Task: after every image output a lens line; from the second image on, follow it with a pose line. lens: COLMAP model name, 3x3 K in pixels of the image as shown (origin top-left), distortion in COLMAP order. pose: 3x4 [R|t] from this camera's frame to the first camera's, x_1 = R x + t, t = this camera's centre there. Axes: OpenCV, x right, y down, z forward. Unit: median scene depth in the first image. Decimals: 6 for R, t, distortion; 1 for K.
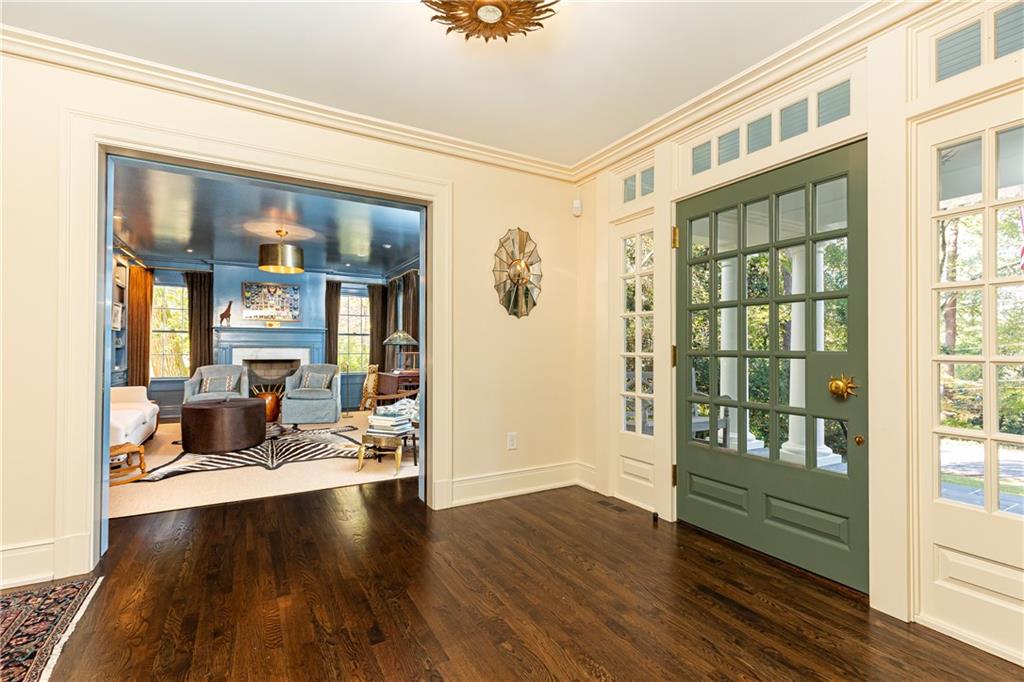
lens RADIAL K [[465.3, 0, 510.8], [0, 465.3, 346.7], [0, 0, 1]] dist [0.005721, 0.000539]
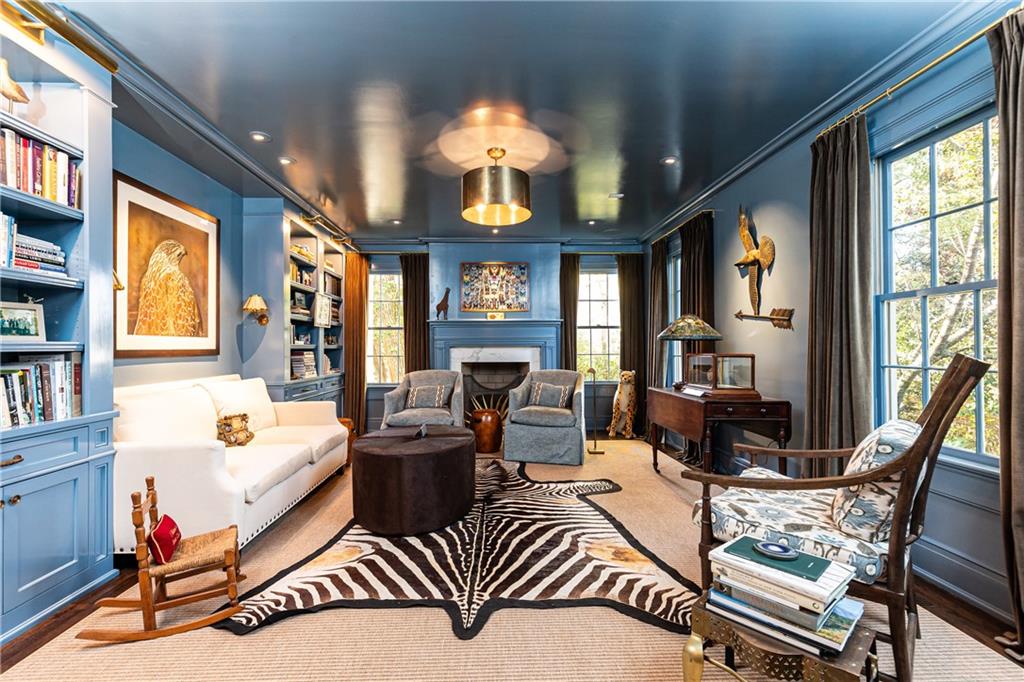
lens RADIAL K [[465.3, 0, 510.7], [0, 465.3, 344.8], [0, 0, 1]] dist [0.005721, 0.000539]
pose [[0.890980, -0.013384, -0.453845, -0.155919], [0.011869, 0.999910, -0.006187, 0.003741], [0.453887, 0.000125, 0.891059, 0.359297]]
